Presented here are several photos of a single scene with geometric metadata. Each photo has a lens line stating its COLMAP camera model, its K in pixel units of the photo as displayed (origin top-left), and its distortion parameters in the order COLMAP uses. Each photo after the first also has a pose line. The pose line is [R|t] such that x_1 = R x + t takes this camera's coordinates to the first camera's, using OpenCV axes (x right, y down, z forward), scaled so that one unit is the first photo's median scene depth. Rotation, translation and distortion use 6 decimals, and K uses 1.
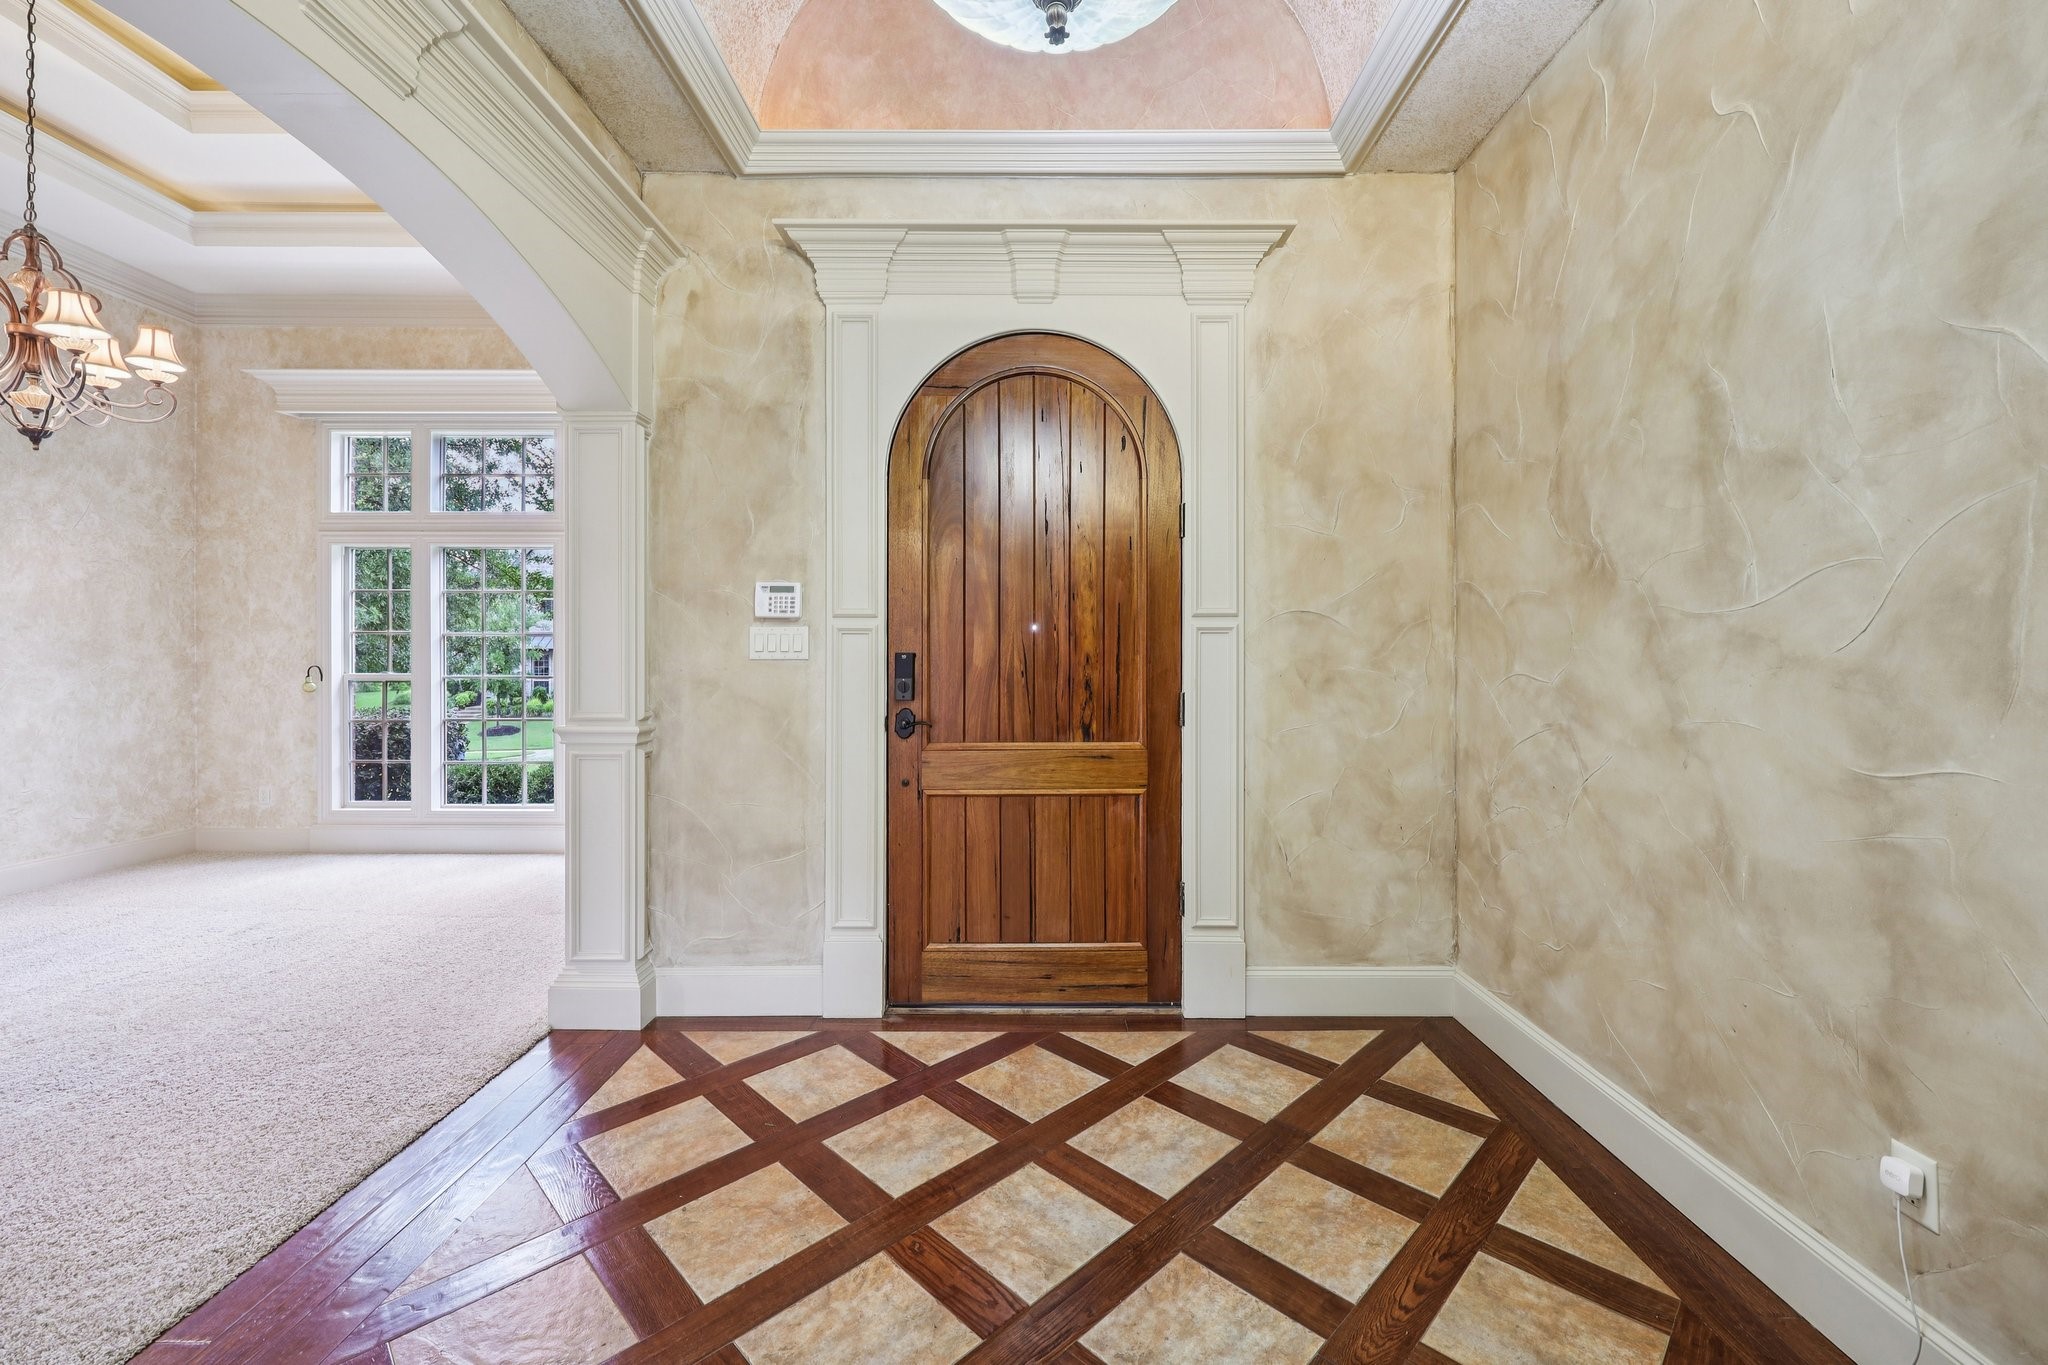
lens RADIAL K [[831.2, 0, 1034.7], [0, 831.2, 658.7], [0, 0, 1]] dist [0.000320, -0.000104]
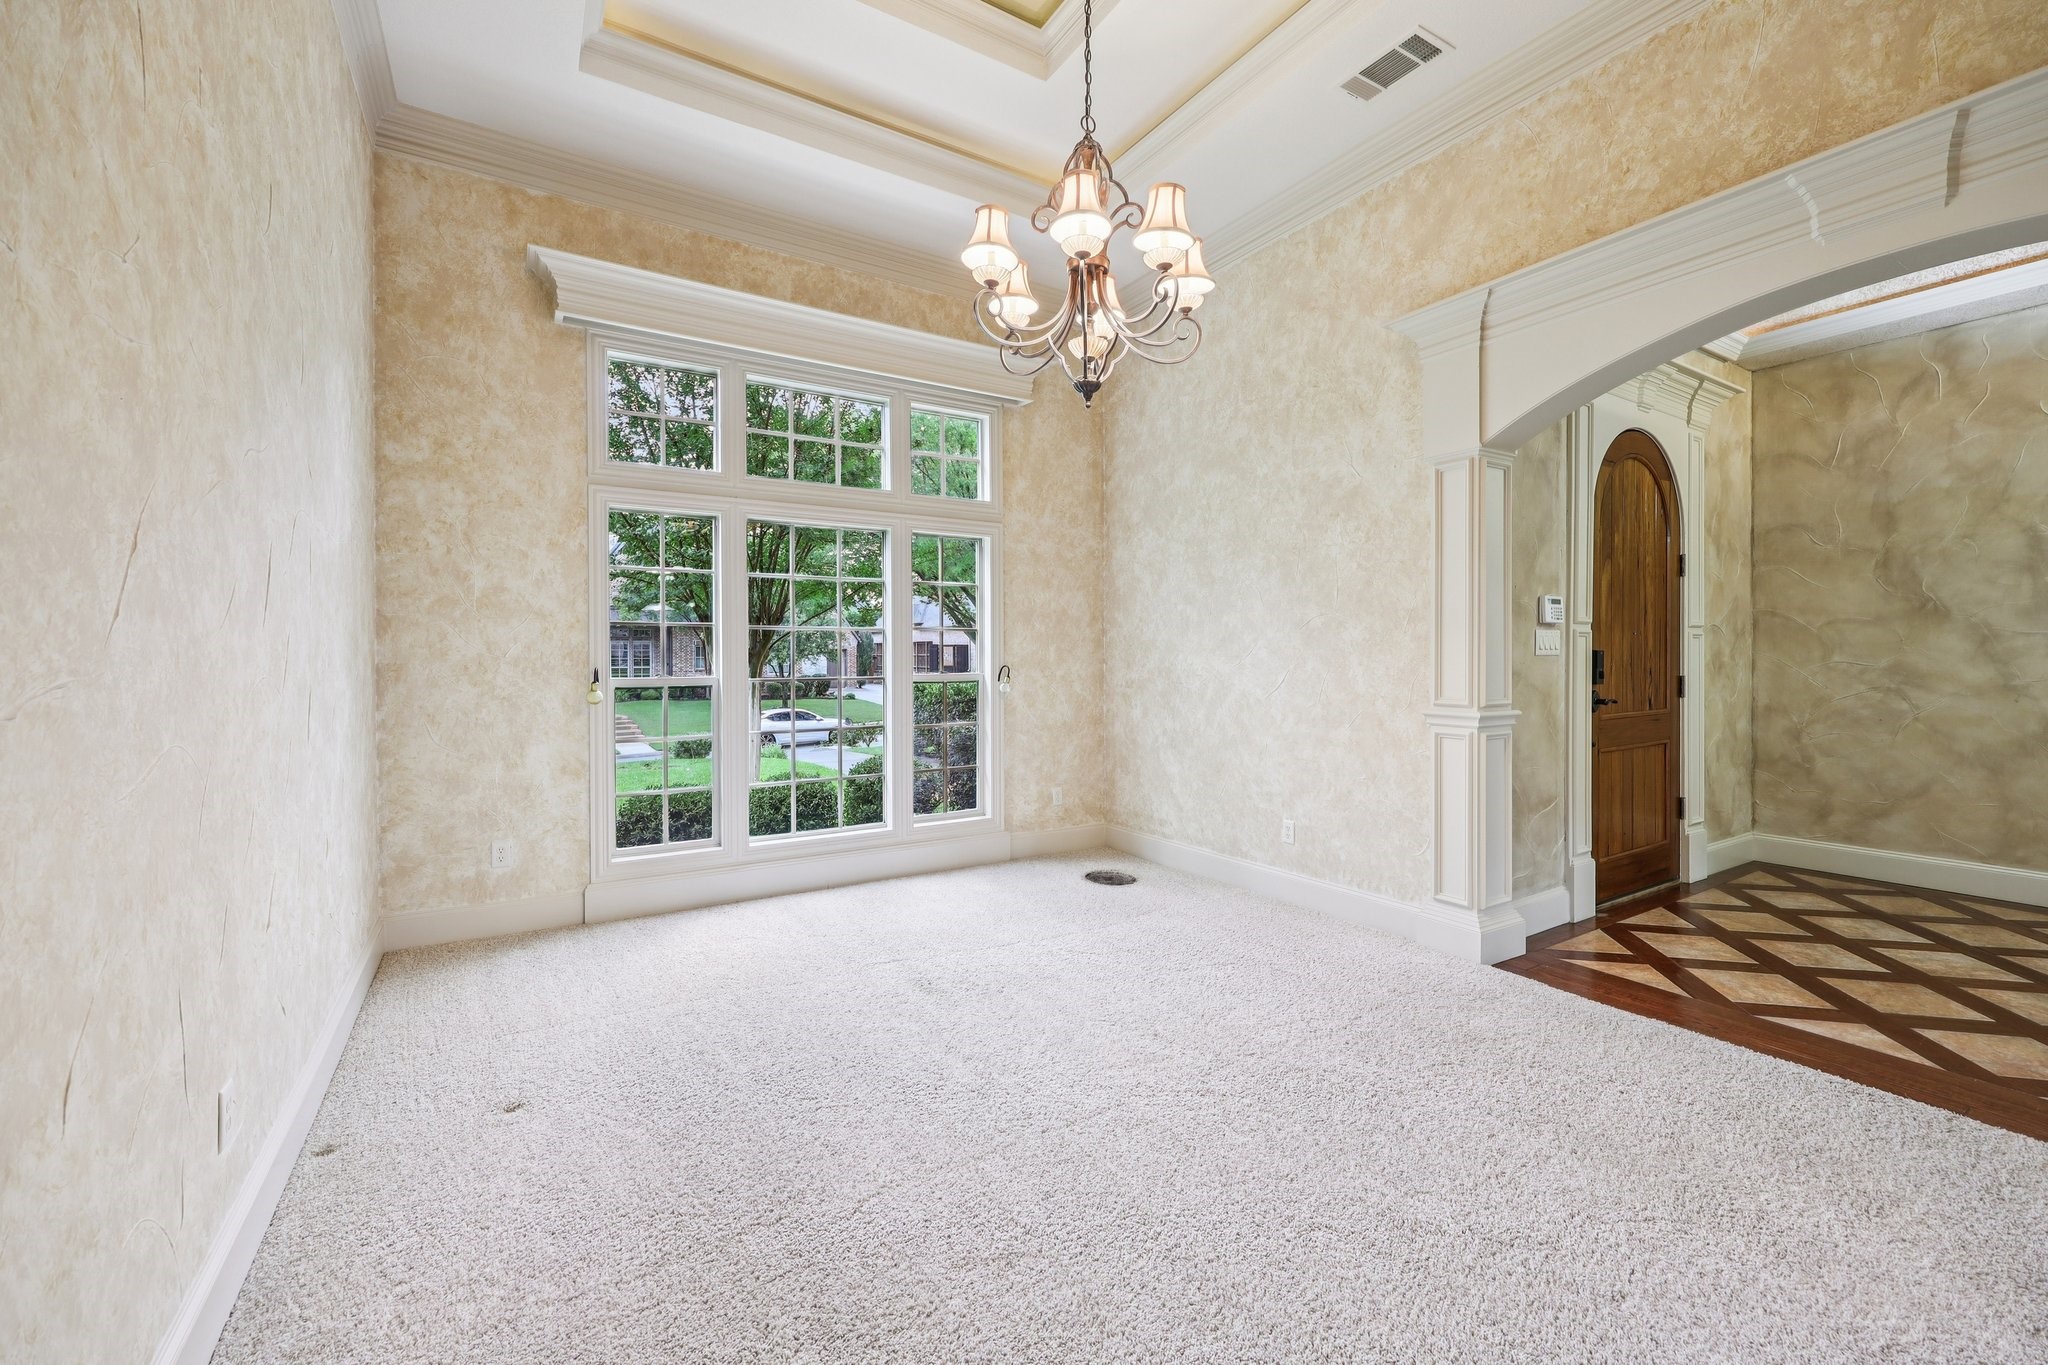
lens RADIAL K [[831.6, 0, 1024.5], [0, 831.6, 661.0], [0, 0, 1]] dist [0.001347, -0.000261]
pose [[0.850728, -0.006363, 0.525568, -1.684820], [0.003611, 0.999974, 0.006262, -0.001474], [-0.525594, -0.003429, 0.850729, 0.321779]]
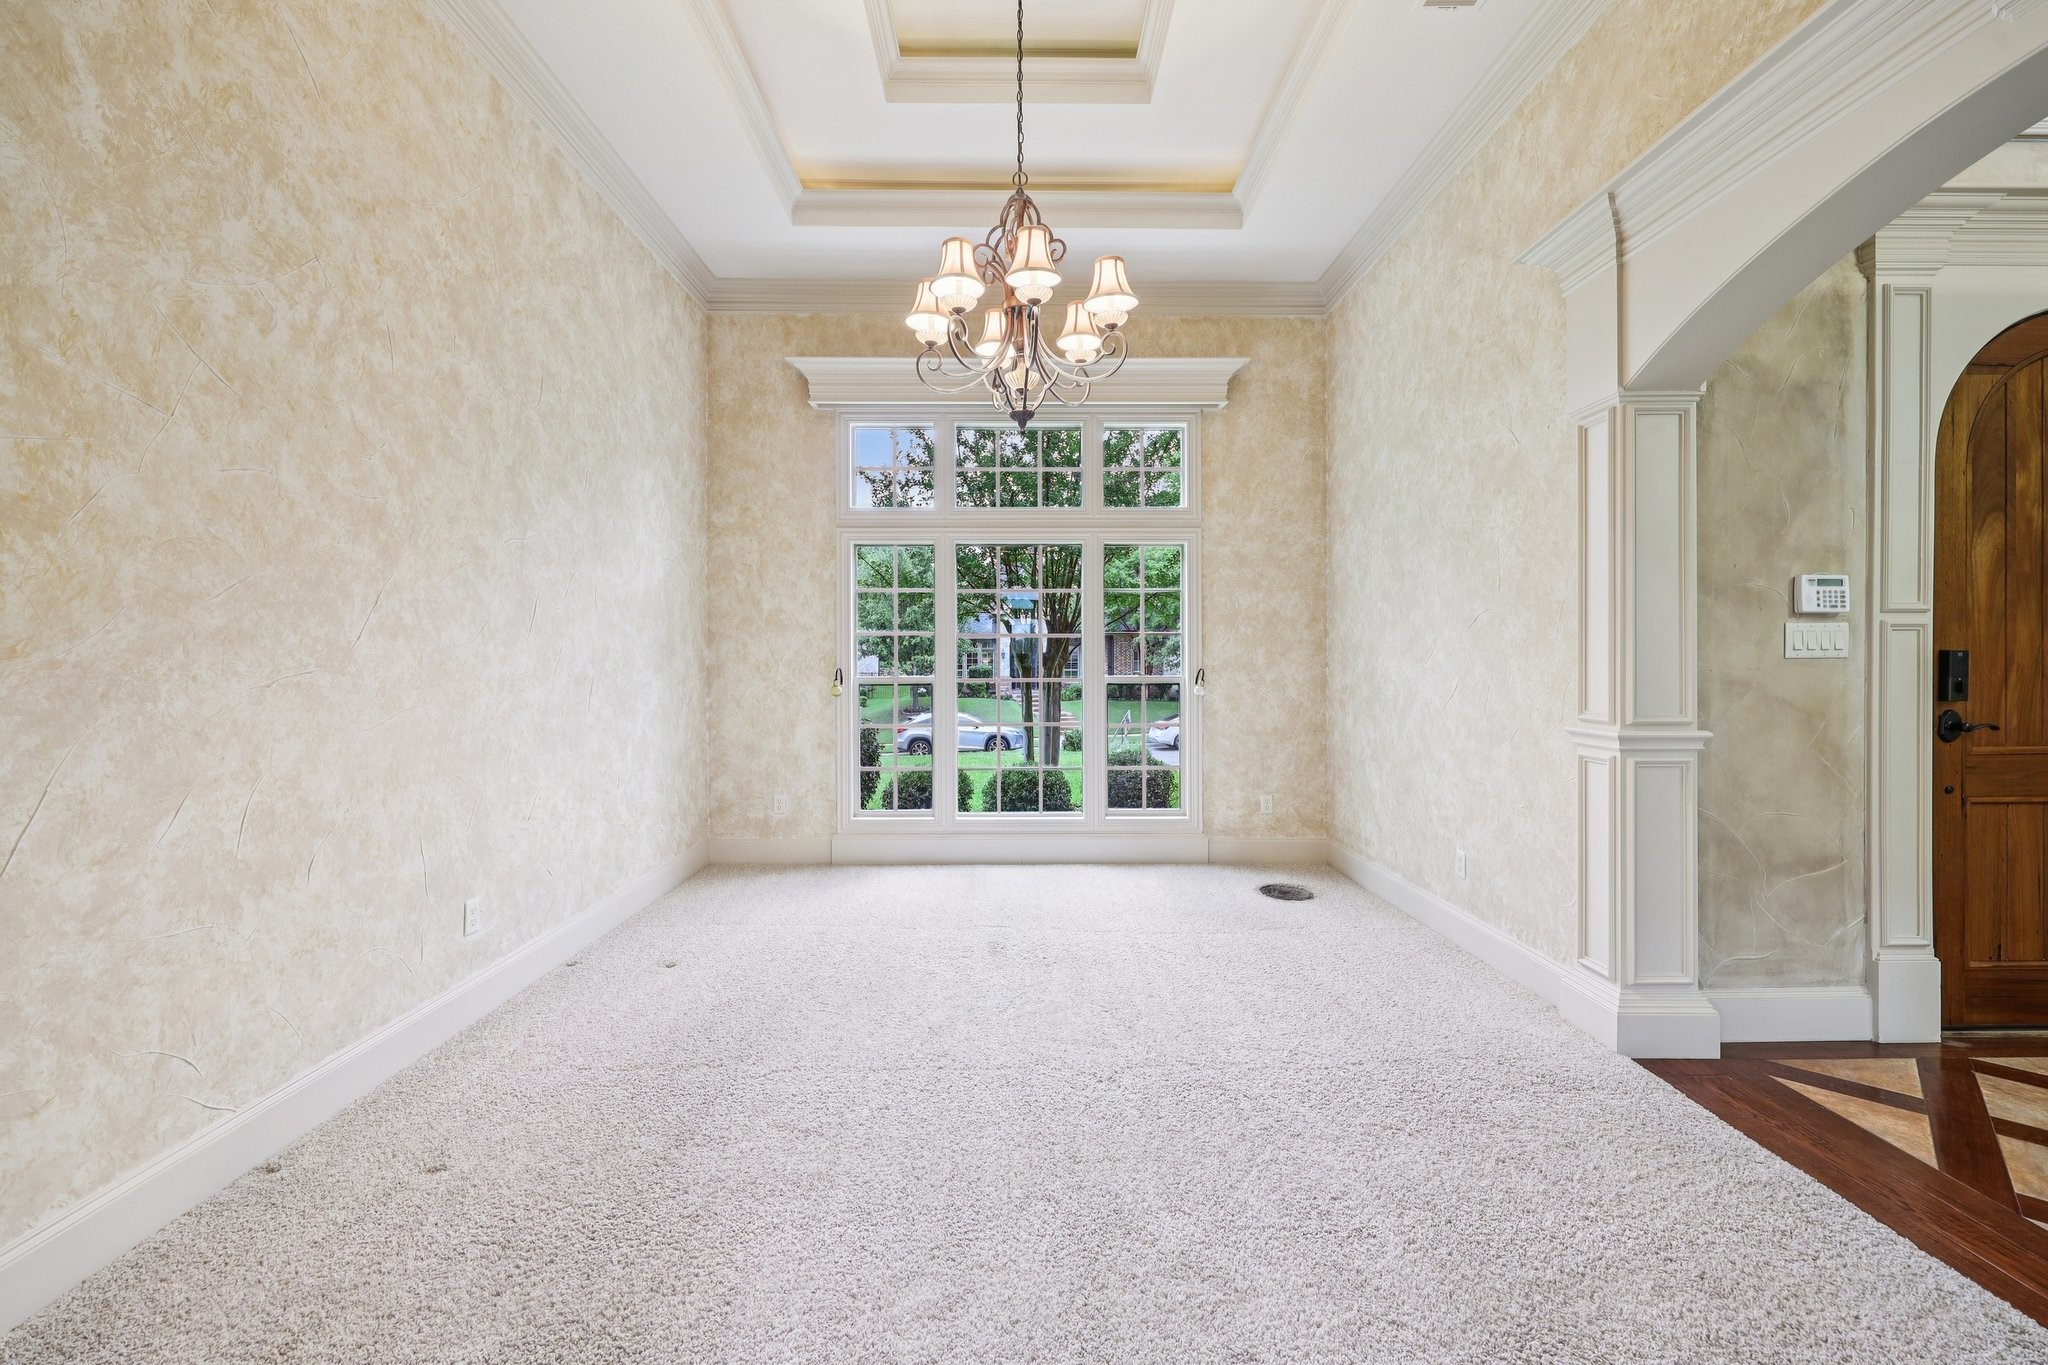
lens RADIAL K [[831.6, 0, 1024.5], [0, 831.6, 661.0], [0, 0, 1]] dist [0.001347, -0.000261]
pose [[0.999935, -0.003211, 0.010945, -1.201696], [0.003216, 0.999995, -0.000459, 0.001892], [-0.010943, 0.000494, 0.999940, 0.077645]]
